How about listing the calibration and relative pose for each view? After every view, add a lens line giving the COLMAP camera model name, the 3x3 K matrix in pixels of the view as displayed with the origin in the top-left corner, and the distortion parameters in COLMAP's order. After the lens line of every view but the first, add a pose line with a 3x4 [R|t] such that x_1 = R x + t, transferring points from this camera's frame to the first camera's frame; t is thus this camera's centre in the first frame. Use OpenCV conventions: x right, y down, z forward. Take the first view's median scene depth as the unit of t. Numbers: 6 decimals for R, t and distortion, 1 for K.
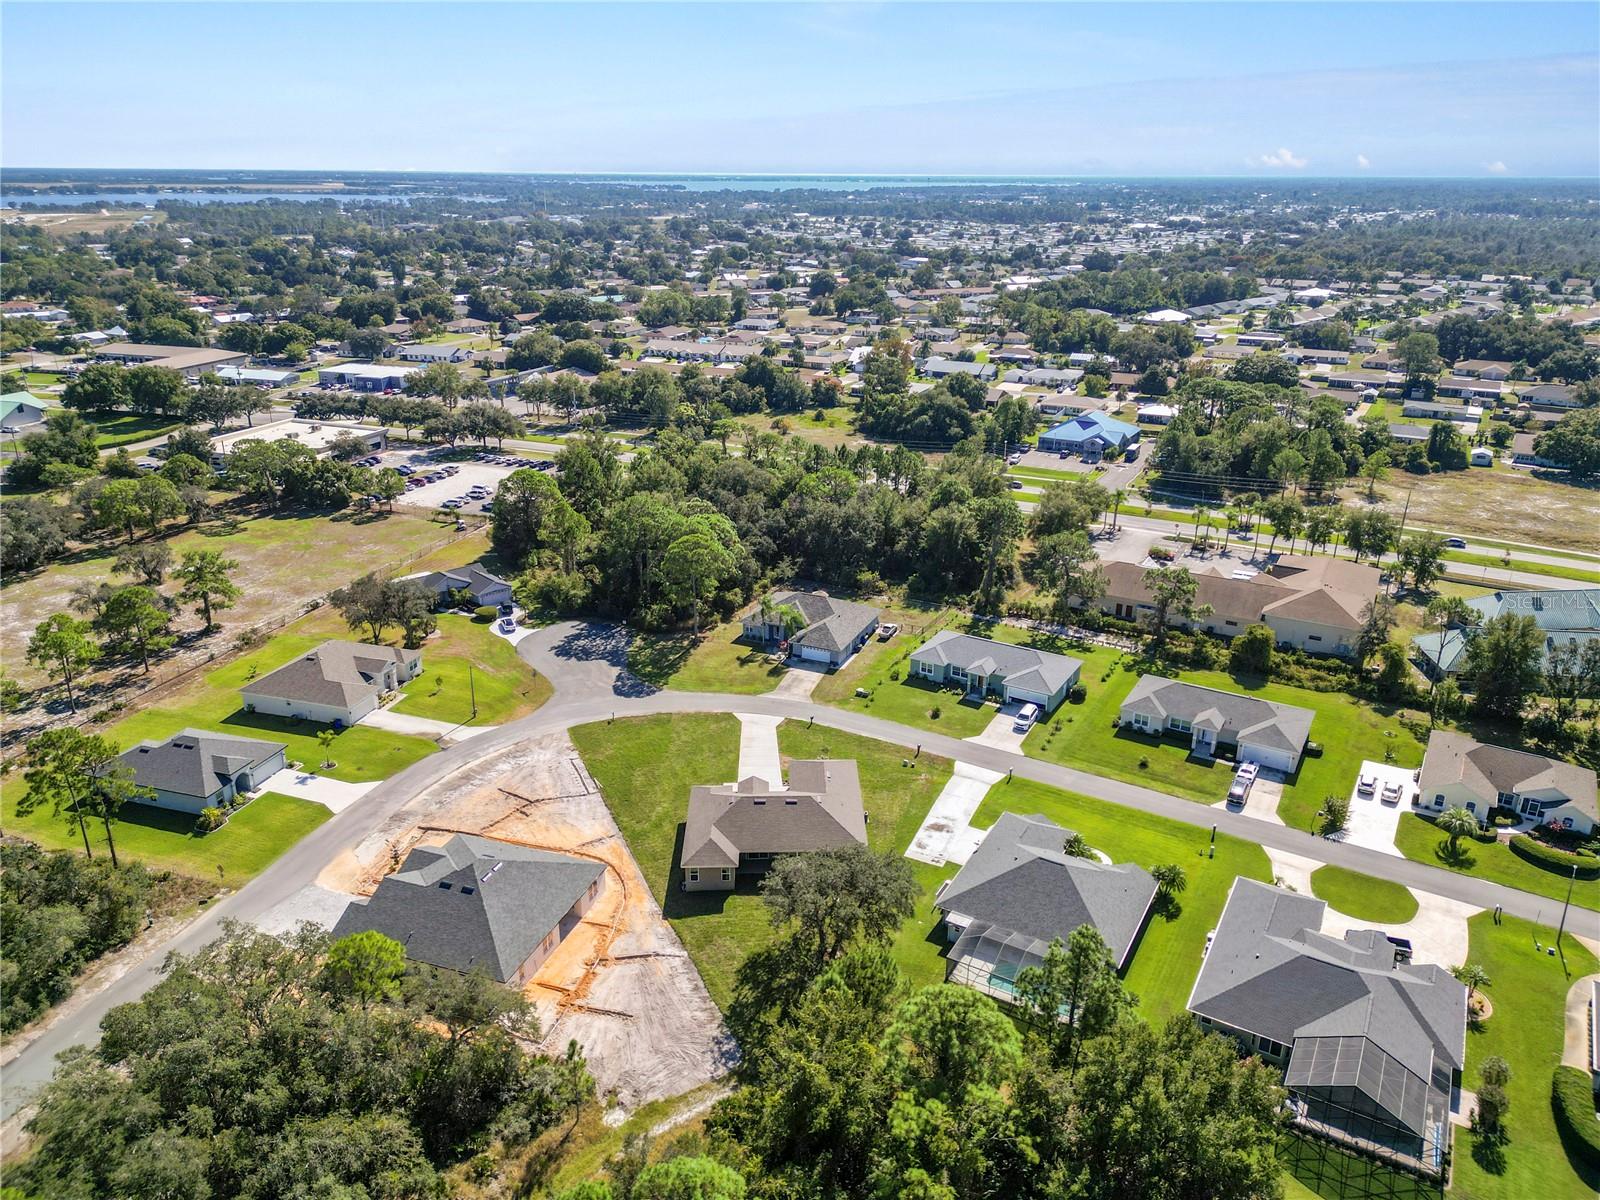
lens RADIAL K [[1129.2, 0, 799.0], [0, 1129.2, 599.6], [0, 0, 1]] dist [0.049562, -0.004651]
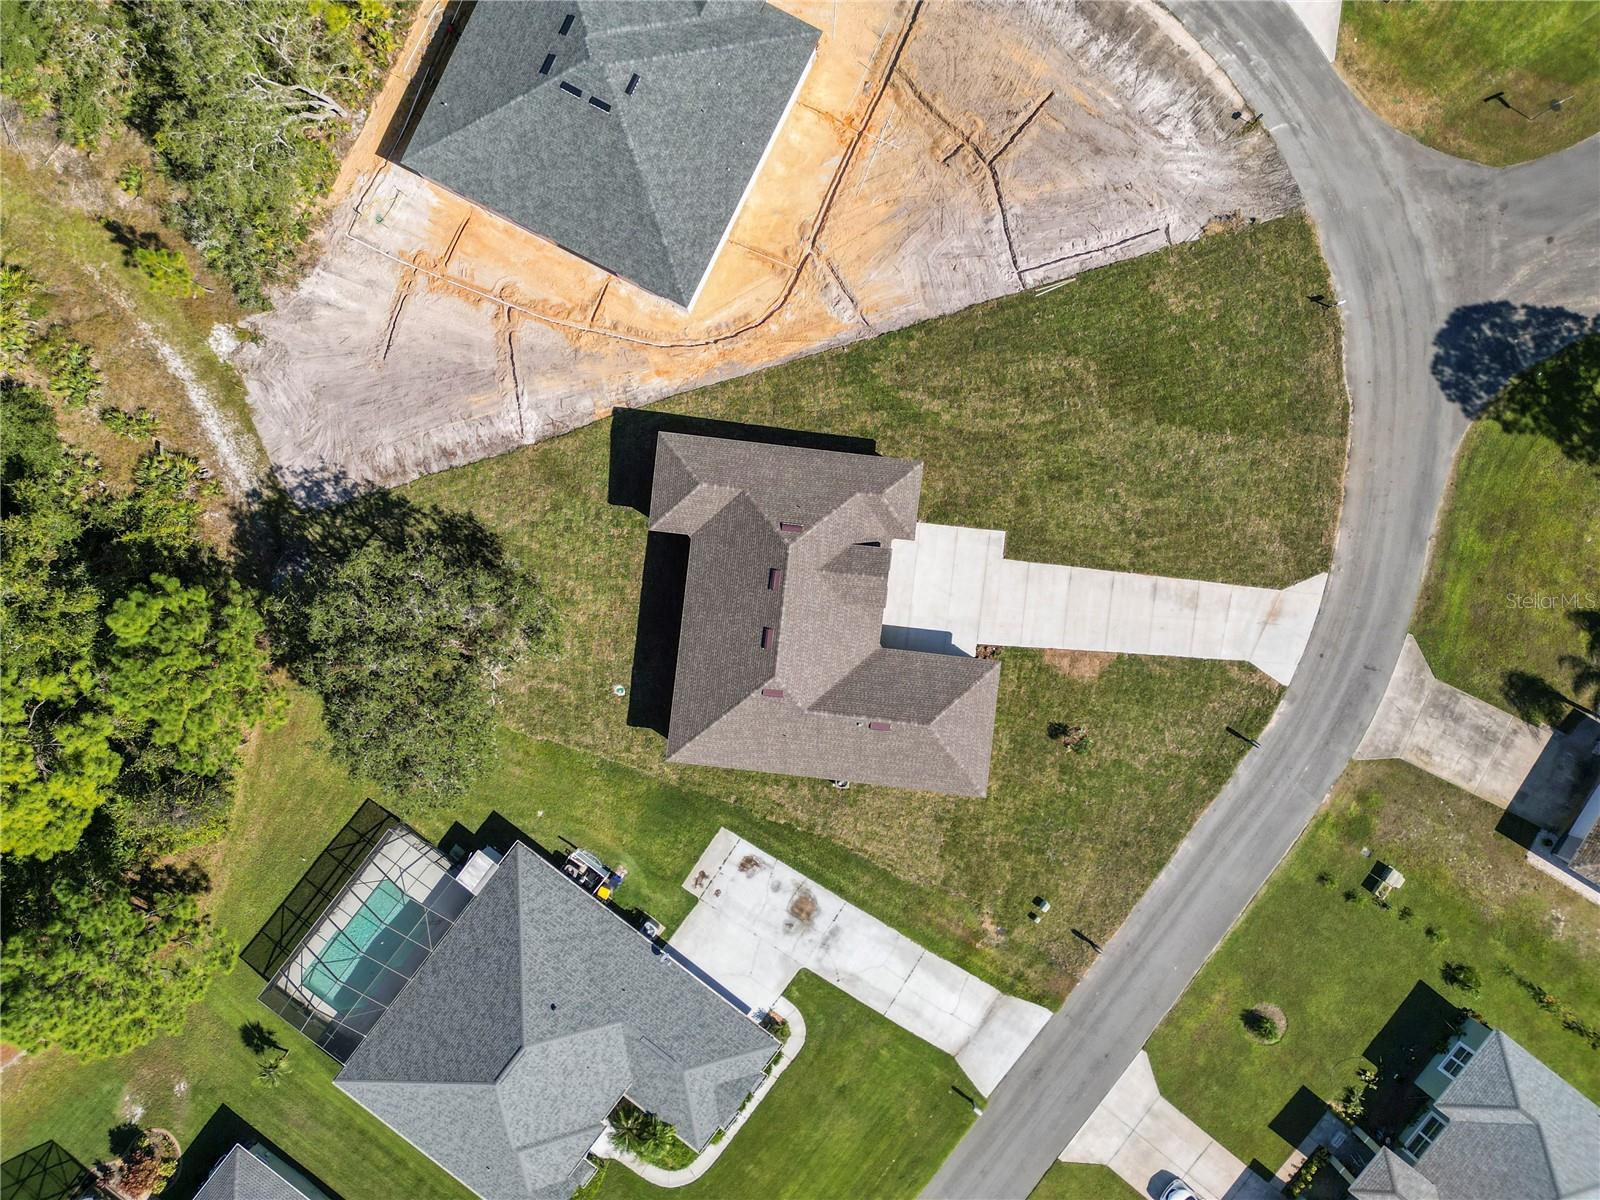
lens RADIAL K [[1129.2, 0, 796.2], [0, 1129.2, 606.4], [0, 0, 1]] dist [0.049562, -0.004651]
pose [[-0.131319, 0.991335, -0.003322, -0.018270], [-0.346684, -0.042784, 0.937006, -0.275879], [0.928744, 0.124199, 0.349298, 0.714228]]
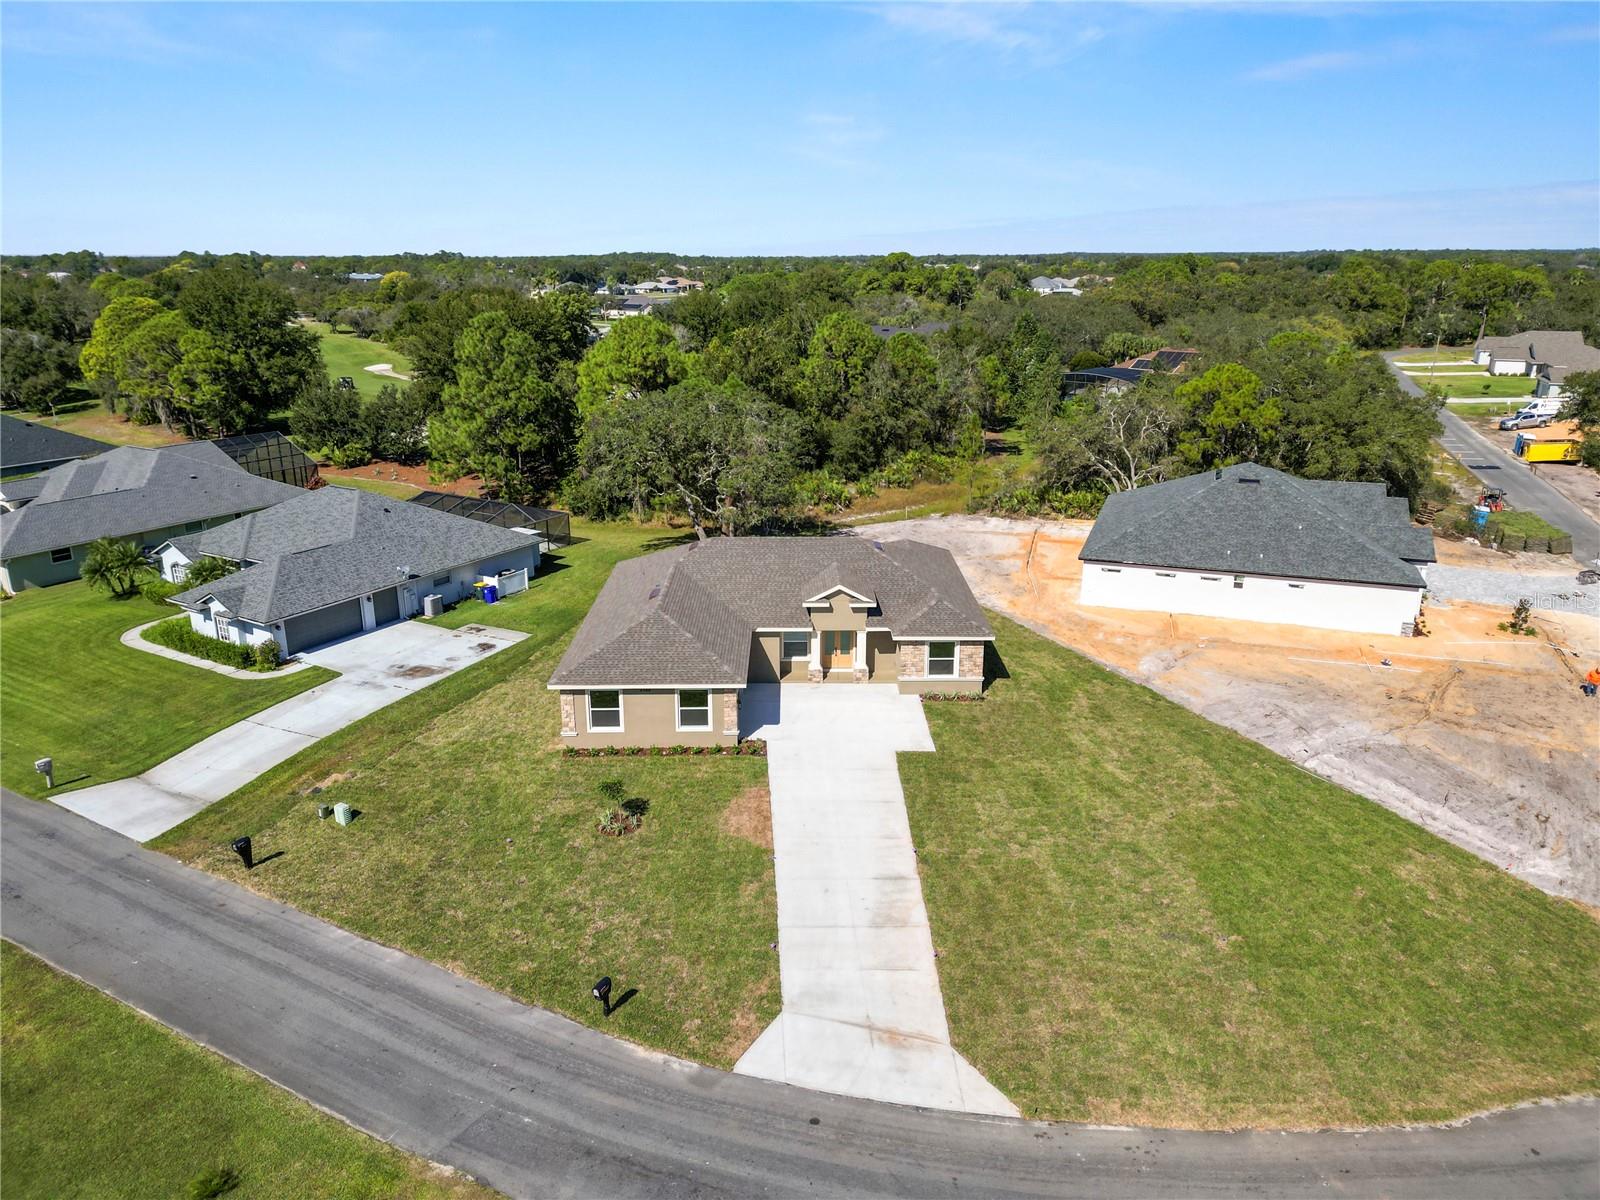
lens RADIAL K [[1129.2, 0, 803.0], [0, 1129.2, 600.6], [0, 0, 1]] dist [0.049562, -0.004651]
pose [[-0.999943, -0.007345, 0.007802, -0.027432], [-0.001053, 0.791966, 0.610564, -0.083352], [-0.010663, 0.610521, -0.791929, 1.202940]]
